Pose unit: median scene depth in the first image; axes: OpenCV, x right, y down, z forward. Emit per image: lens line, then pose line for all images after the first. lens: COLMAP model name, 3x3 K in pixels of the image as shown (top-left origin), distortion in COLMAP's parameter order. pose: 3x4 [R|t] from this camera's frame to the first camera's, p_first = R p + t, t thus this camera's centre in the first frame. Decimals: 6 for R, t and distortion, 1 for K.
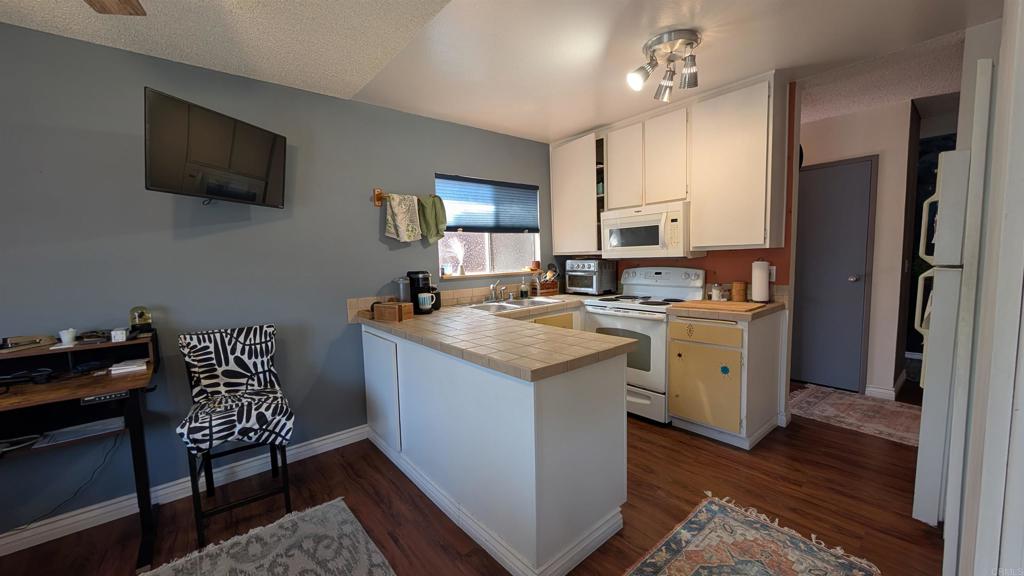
lens RADIAL K [[383.9, 0, 510.5], [0, 383.9, 290.3], [0, 0, 1]] dist [-0.001469, 0.000202]
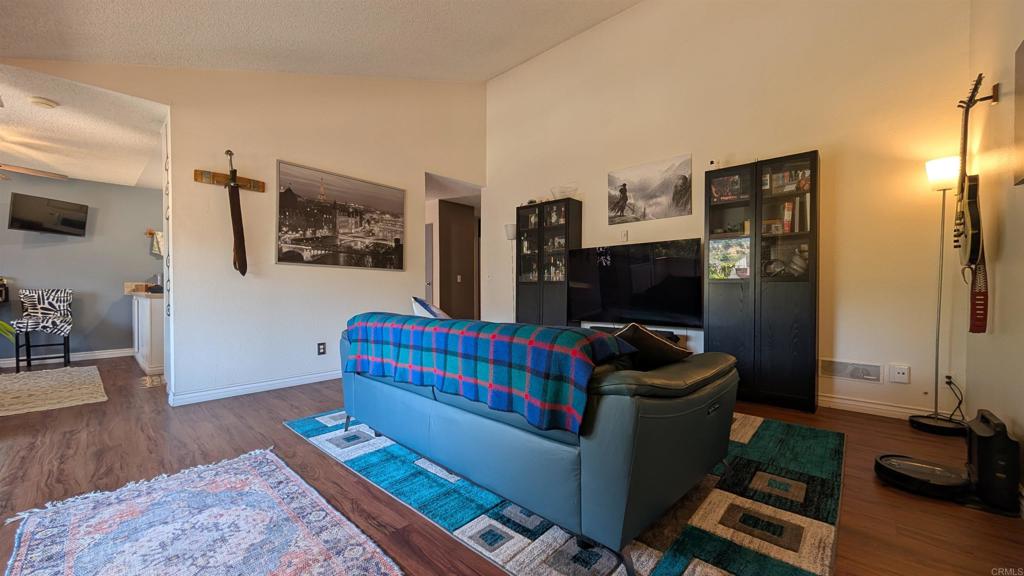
lens RADIAL K [[383.9, 0, 510.9], [0, 383.9, 288.1], [0, 0, 1]] dist [-0.001469, 0.000202]
pose [[0.989823, 0.027522, 0.139618, 1.228034], [-0.015178, 0.995941, -0.088717, 0.189452], [-0.141493, 0.085694, 0.986223, -1.194607]]
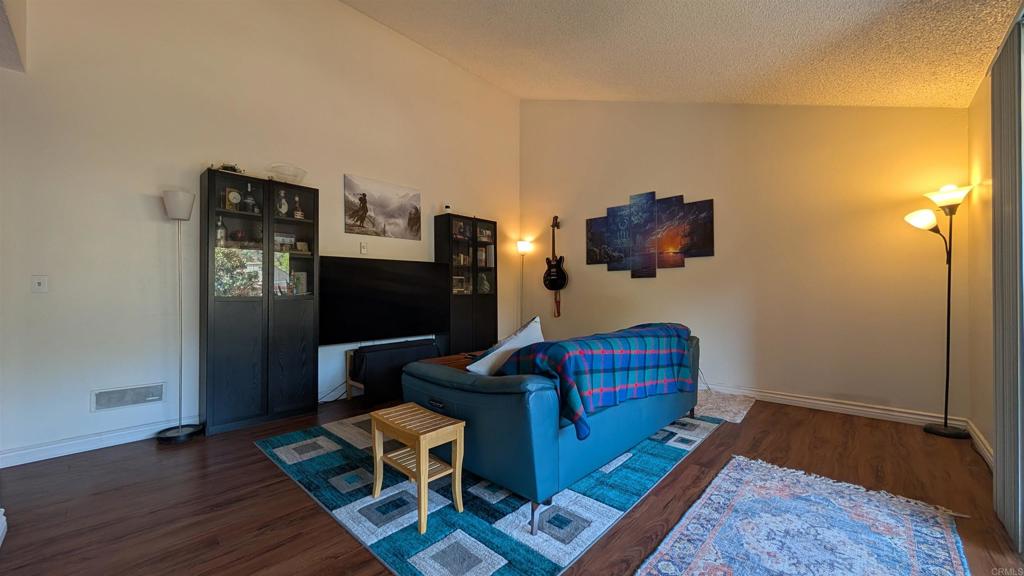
lens RADIAL K [[383.9, 0, 514.0], [0, 383.9, 291.0], [0, 0, 1]] dist [-0.001469, 0.000202]
pose [[-0.128962, 0.033021, 0.991100, 0.394574], [0.092366, 0.995501, -0.021149, 0.089730], [-0.987339, 0.088816, -0.131431, -0.158209]]
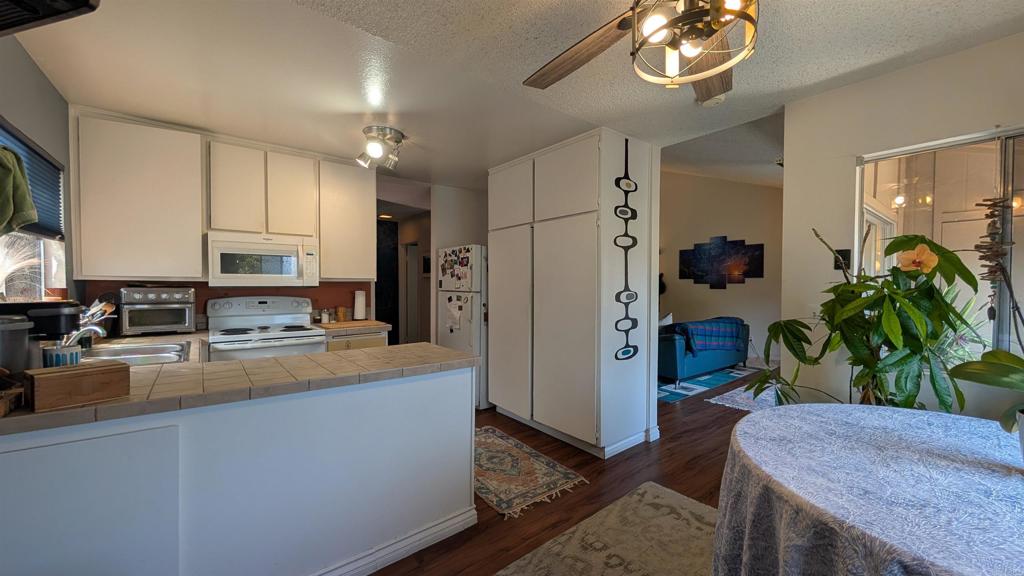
lens RADIAL K [[383.9, 0, 512.9], [0, 383.9, 293.3], [0, 0, 1]] dist [-0.001469, 0.000202]
pose [[0.027840, 0.004453, 0.999602, -0.688999], [0.080760, 0.996711, -0.006689, -0.011106], [-0.996345, 0.080914, 0.027389, 0.389096]]
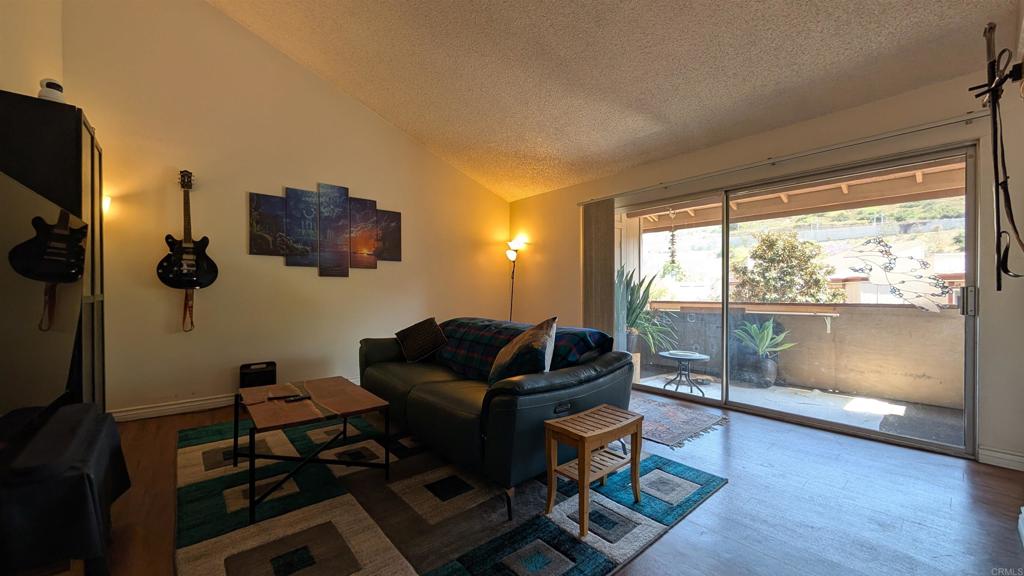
lens RADIAL K [[383.9, 0, 517.5], [0, 383.9, 292.3], [0, 0, 1]] dist [-0.001469, 0.000202]
pose [[-0.999448, 0.029485, -0.015320, 1.205702], [0.028044, 0.995809, 0.087054, 0.003825], [0.017823, 0.086576, -0.996086, 0.562997]]
